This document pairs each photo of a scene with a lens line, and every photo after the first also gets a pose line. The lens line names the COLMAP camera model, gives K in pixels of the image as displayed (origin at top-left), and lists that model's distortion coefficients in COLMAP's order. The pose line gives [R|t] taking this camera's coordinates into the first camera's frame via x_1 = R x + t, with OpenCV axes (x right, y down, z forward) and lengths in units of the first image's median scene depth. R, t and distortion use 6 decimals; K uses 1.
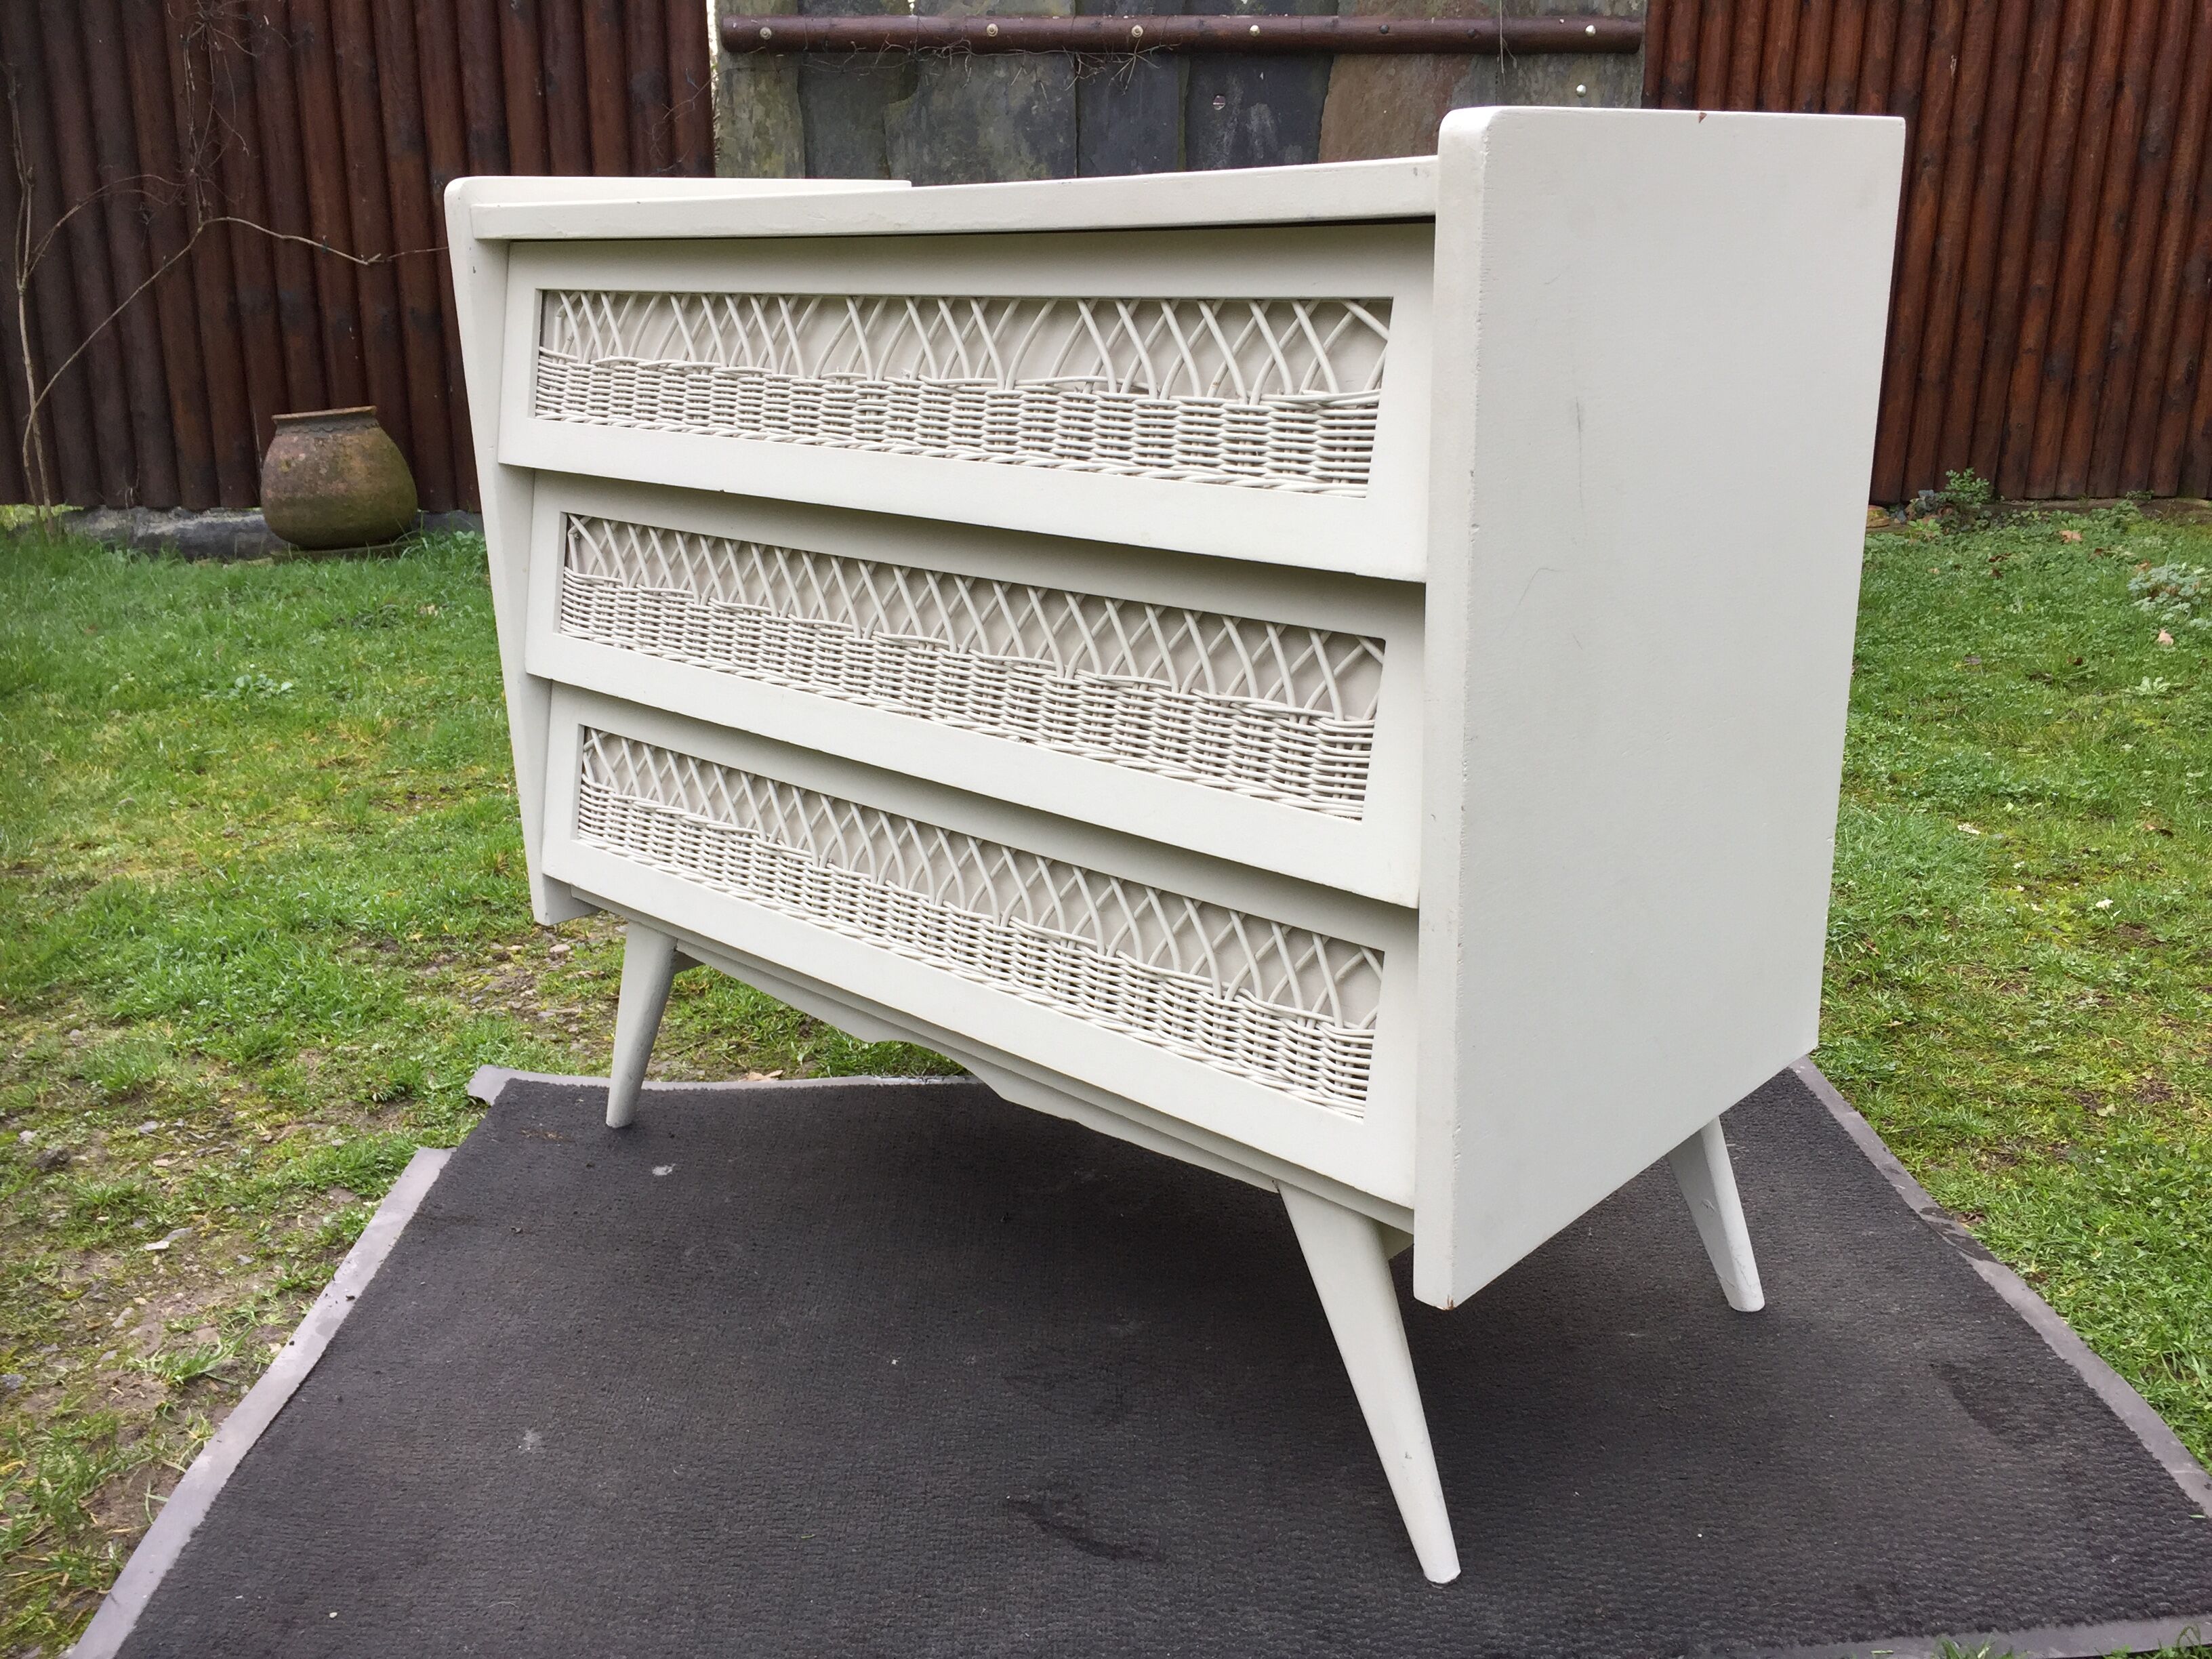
lens RADIAL K [[1891.4, 0, 1104.0], [0, 1891.4, 822.5], [0, 0, 1]] dist [0.087823, -0.116941]
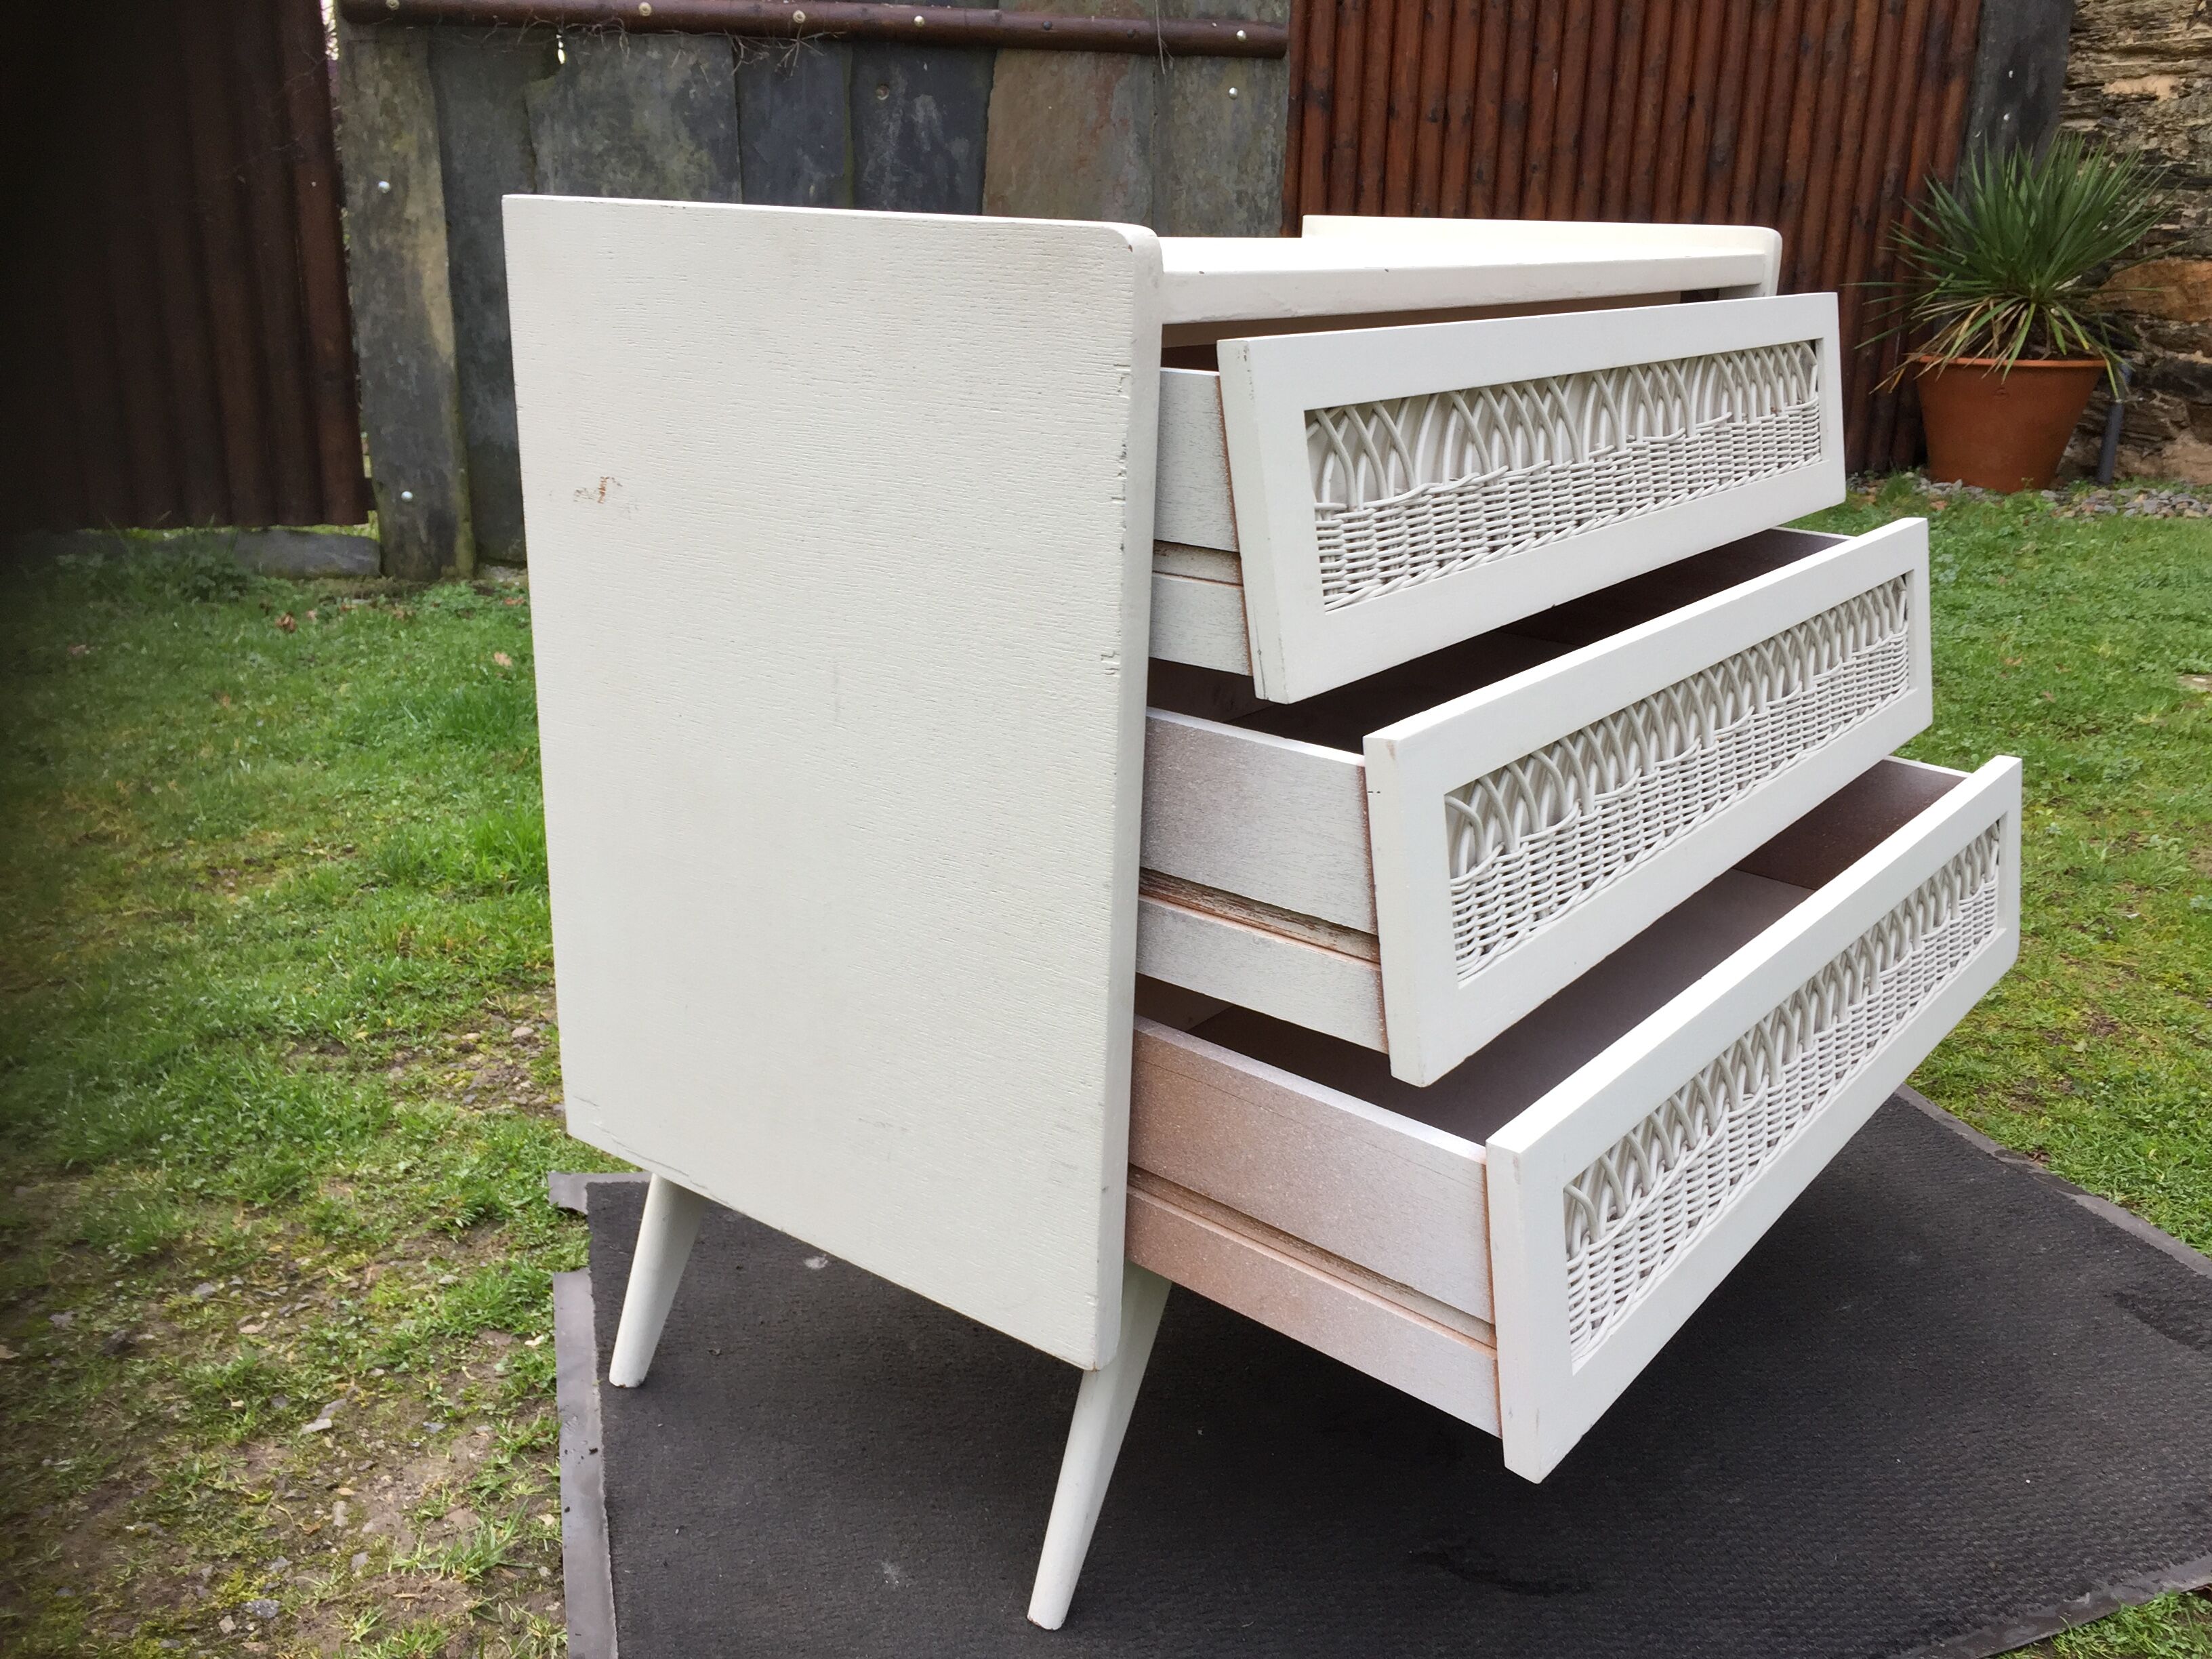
lens RADIAL K [[1891.4, 0, 1104.0], [0, 1891.4, 822.5], [0, 0, 1]] dist [0.087823, -0.116941]
pose [[0.963810, -0.072010, 0.256679, -0.250265], [0.068344, 0.997392, 0.023187, -0.037772], [-0.257680, -0.004806, 0.966218, 0.037248]]
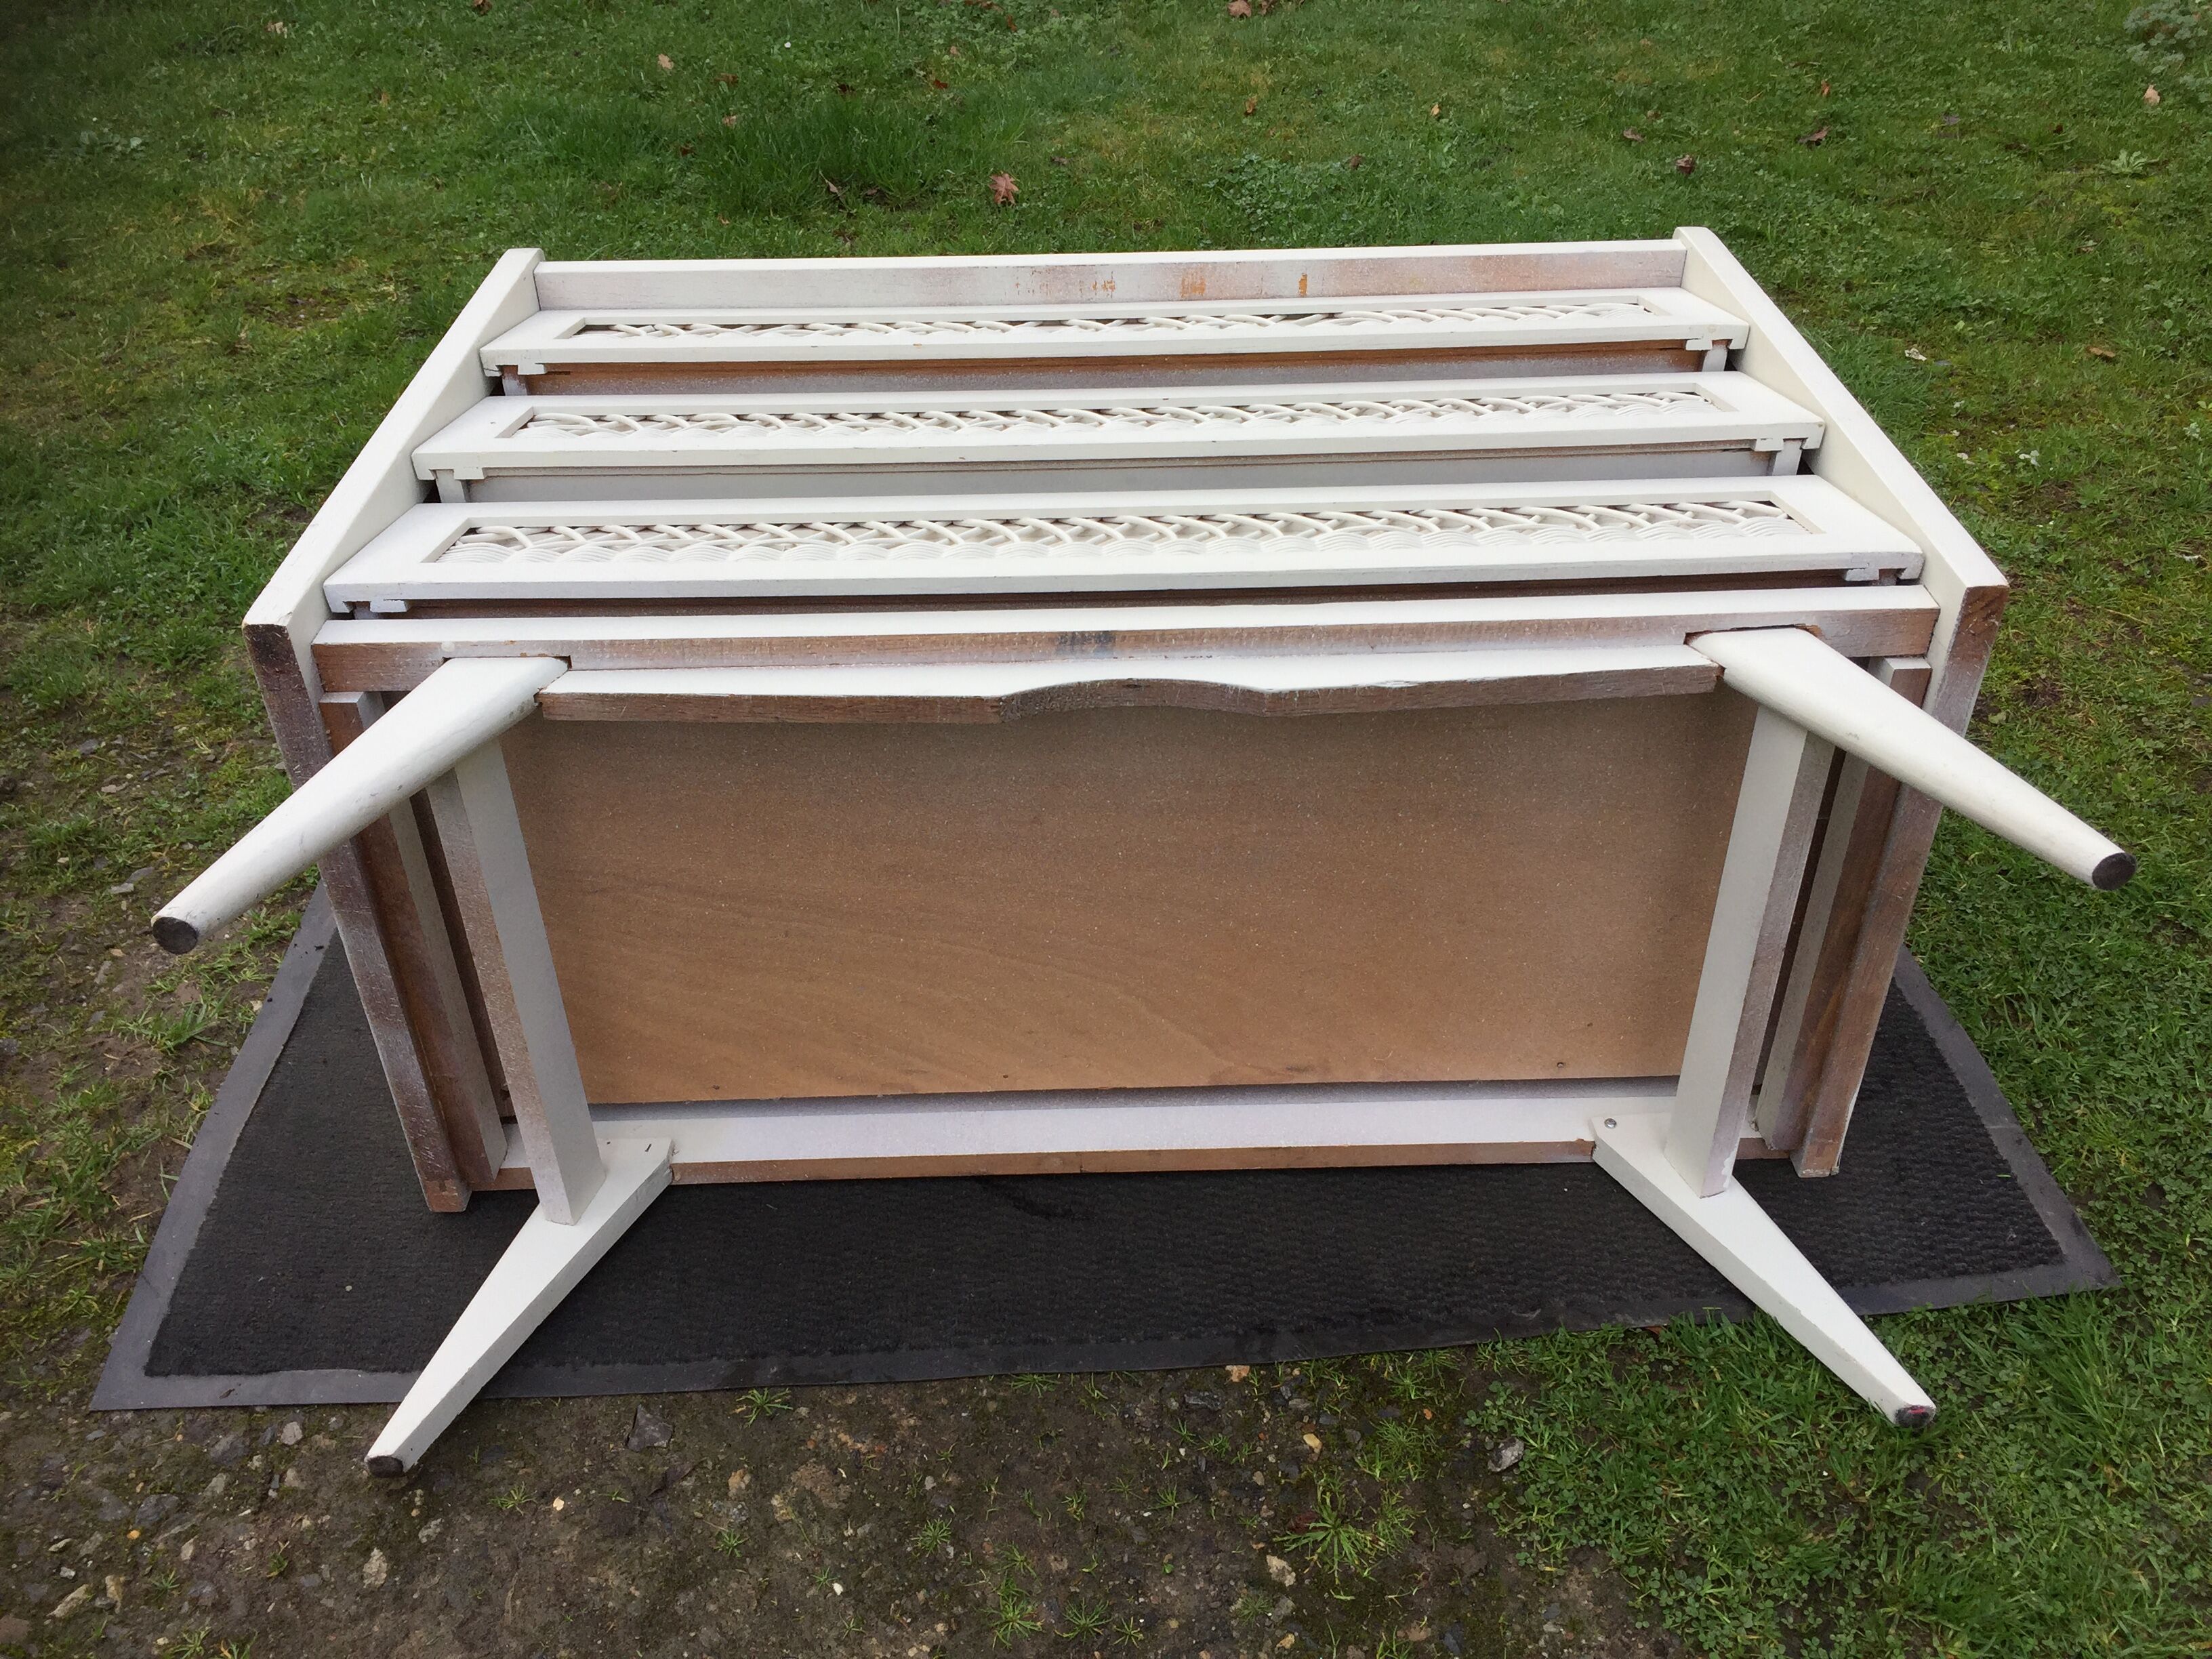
lens RADIAL K [[1898.0, 0, 1102.5], [0, 1898.0, 829.6], [0, 0, 1]] dist [0.087141, -0.124629]
pose [[0.999386, -0.012014, 0.032913, 0.001486], [0.000323, 0.942492, 0.334230, -0.111728], [-0.035036, -0.334014, 0.941917, 0.009421]]
